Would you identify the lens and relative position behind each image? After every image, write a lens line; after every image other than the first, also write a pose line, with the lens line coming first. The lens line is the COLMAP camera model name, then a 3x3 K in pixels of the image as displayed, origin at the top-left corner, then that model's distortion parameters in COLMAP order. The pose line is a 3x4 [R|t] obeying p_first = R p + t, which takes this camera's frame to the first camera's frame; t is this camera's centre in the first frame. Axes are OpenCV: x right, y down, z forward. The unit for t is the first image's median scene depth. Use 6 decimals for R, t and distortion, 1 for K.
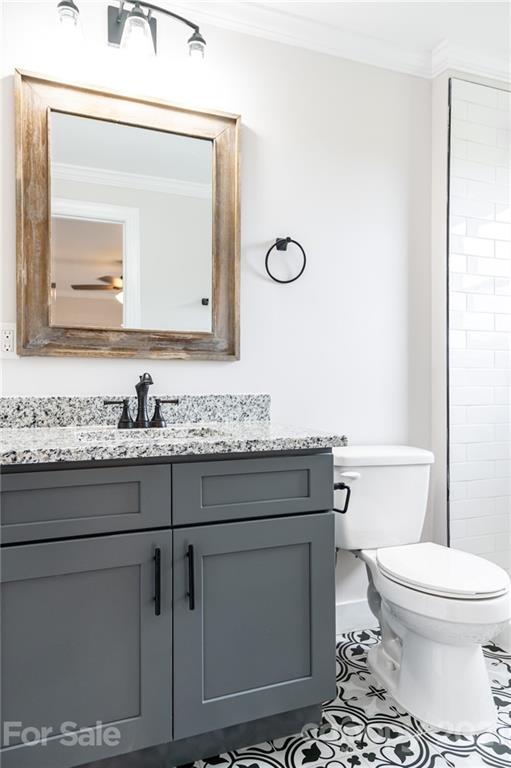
lens RADIAL K [[522.4, 0, 263.7], [0, 522.4, 388.1], [0, 0, 1]] dist [0.033797, 0.007365]
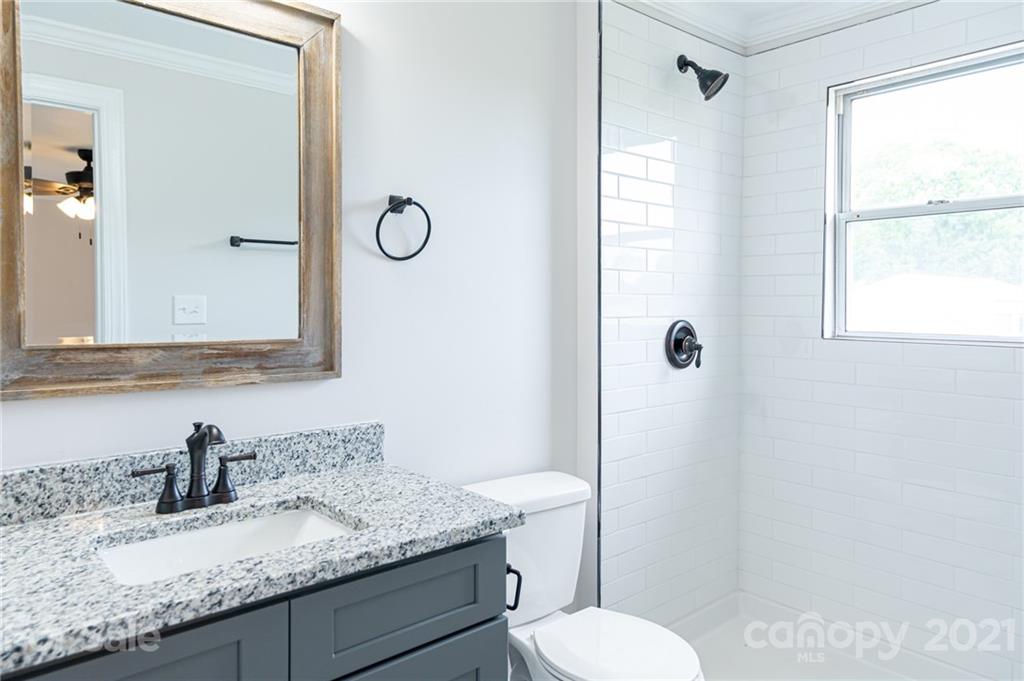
lens RADIAL K [[696.5, 0, 506.9], [0, 696.5, 312.4], [0, 0, 1]] dist [0.033797, 0.007365]
pose [[0.941069, 0.000066, 0.338215, -0.166104], [-0.006922, 0.999794, 0.019065, -0.173624], [-0.338145, -0.020283, 0.940876, 0.080205]]
